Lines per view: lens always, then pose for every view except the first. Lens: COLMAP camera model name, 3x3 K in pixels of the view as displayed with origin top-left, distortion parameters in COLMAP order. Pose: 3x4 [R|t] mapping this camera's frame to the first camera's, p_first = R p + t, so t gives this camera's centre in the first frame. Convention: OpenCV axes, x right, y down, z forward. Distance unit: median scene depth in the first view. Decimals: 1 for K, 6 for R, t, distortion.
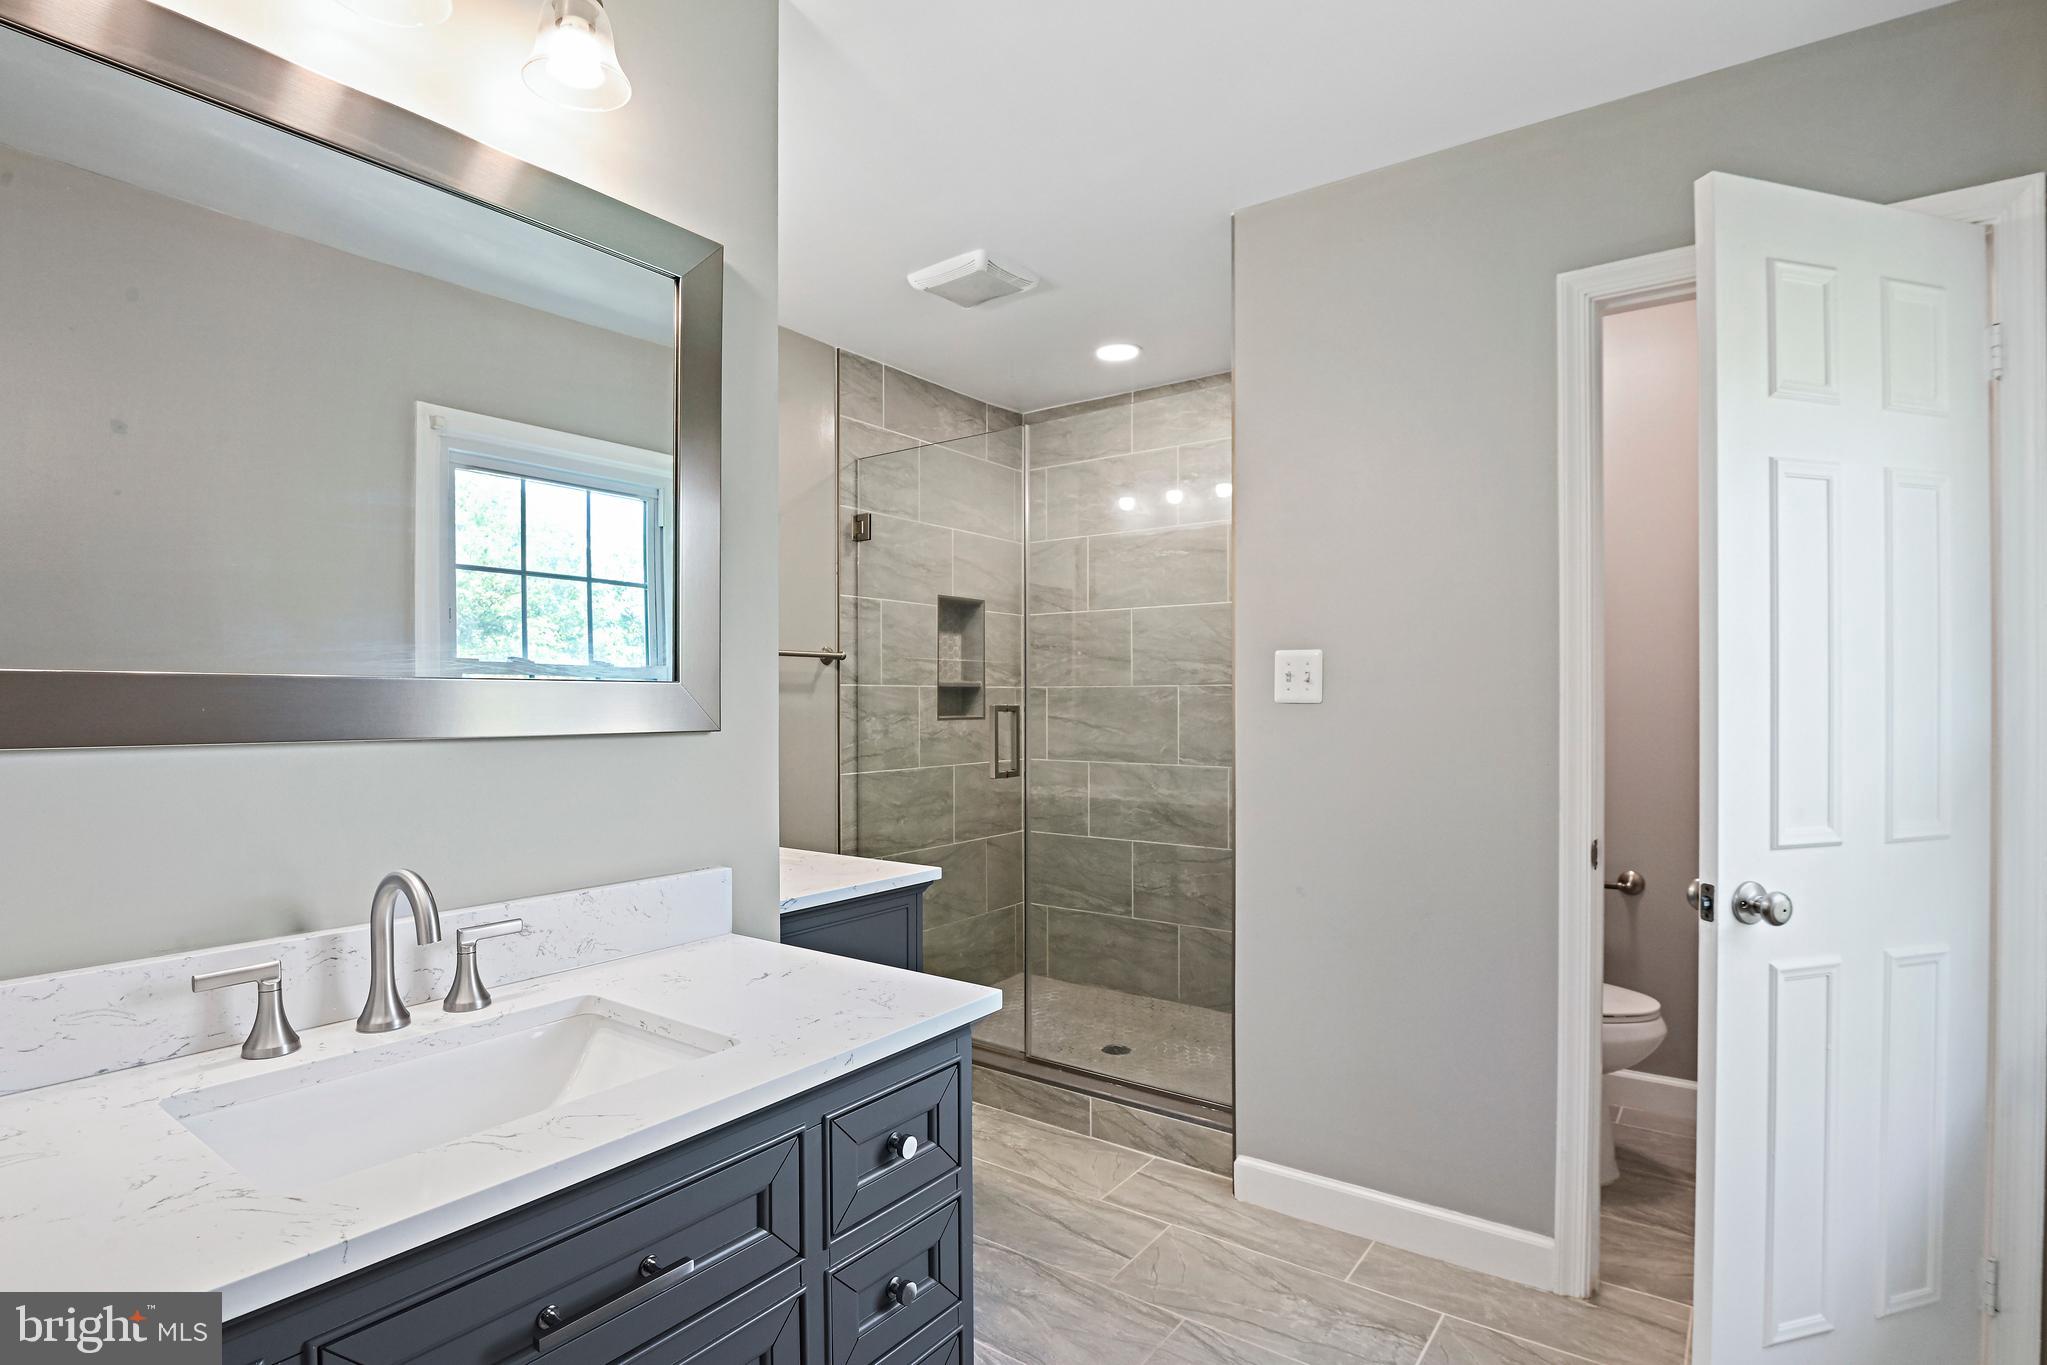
lens RADIAL K [[1037.9, 0, 1023.5], [0, 1037.9, 682.5], [0, 0, 1]] dist [0.000679, 0.000041]
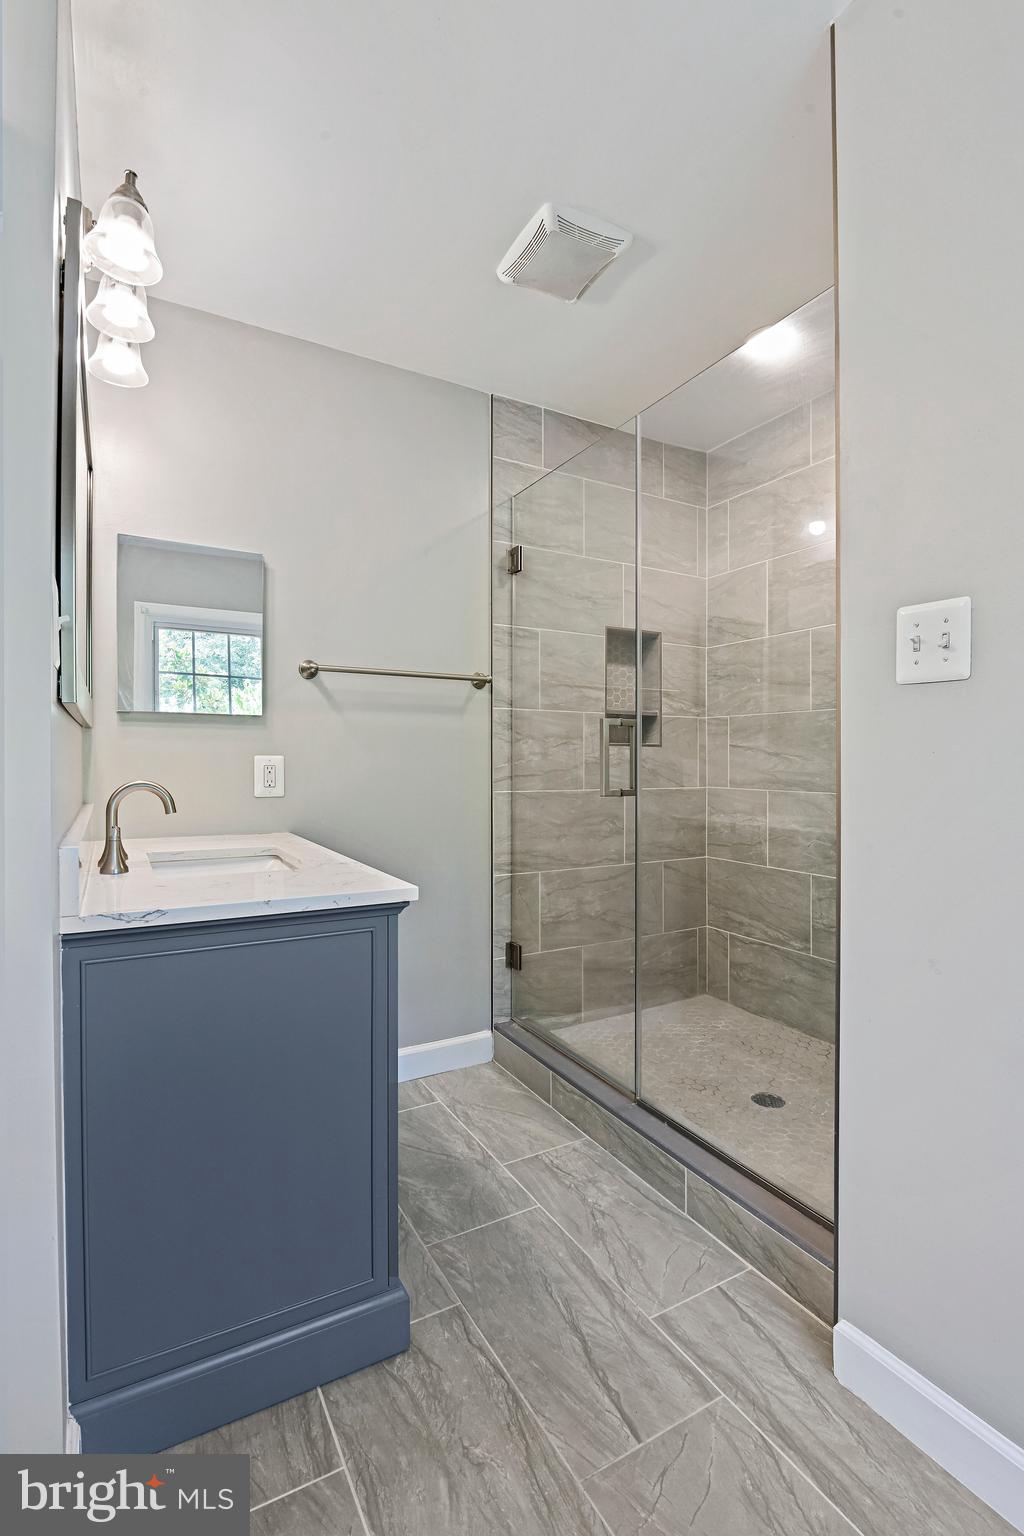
lens RADIAL K [[718.9, 0, 514.3], [0, 718.9, 750.2], [0, 0, 1]] dist [-0.001303, -0.008786]
pose [[0.908903, 0.000867, -0.417006, 0.148347], [-0.000696, 1.000000, 0.000563, 0.044096], [0.417006, -0.000221, 0.908904, 0.326954]]
